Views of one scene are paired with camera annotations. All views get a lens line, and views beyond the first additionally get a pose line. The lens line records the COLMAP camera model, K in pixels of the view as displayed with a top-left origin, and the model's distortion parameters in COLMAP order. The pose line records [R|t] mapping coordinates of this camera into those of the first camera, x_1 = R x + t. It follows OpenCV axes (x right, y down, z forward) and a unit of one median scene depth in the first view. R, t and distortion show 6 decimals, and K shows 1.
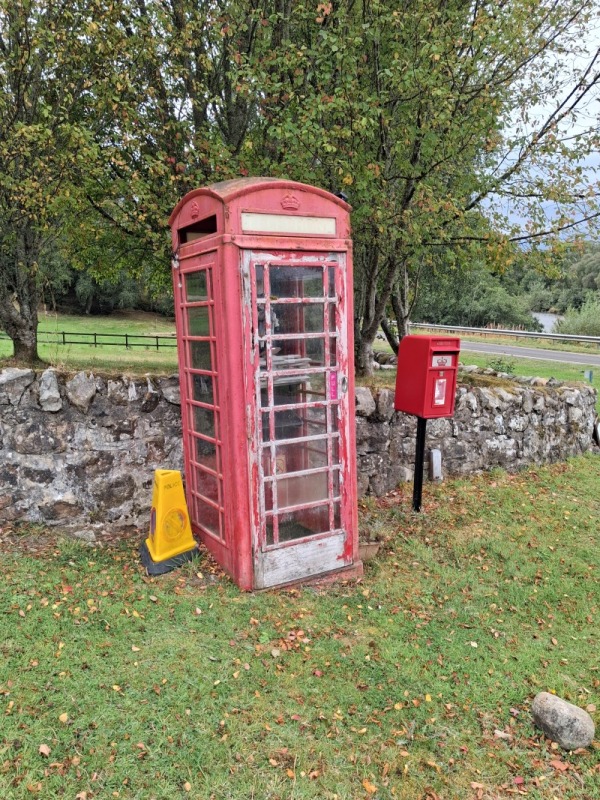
lens RADIAL K [[632.2, 0, 300.0], [0, 632.2, 400.0], [0, 0, 1]] dist [-0.007500, -0.010615]
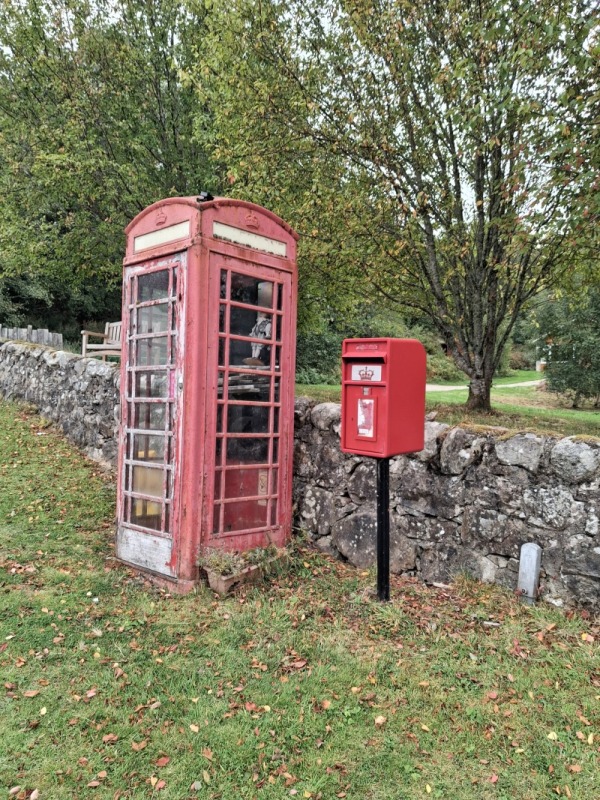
lens RADIAL K [[632.2, 0, 300.0], [0, 632.2, 400.0], [0, 0, 1]] dist [-0.007500, -0.010615]
pose [[0.266349, 0.015433, -0.963753, 0.963644], [-0.161344, 0.986478, -0.028793, -0.000745], [0.950277, 0.163164, 0.265238, 0.838524]]
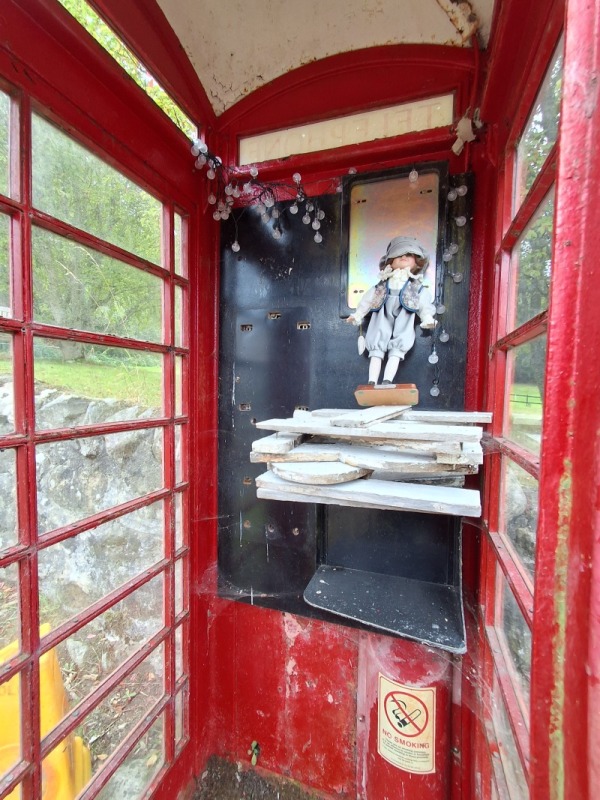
lens RADIAL K [[368.4, 0, 300.0], [0, 368.4, 400.0], [0, 0, 1]] dist [-0.000308, -0.000049]
pose [[0.653812, 0.074794, -0.752951, 0.082383], [-0.134134, 0.990799, -0.018052, -0.069332], [0.744673, 0.112799, 0.657829, 0.872351]]
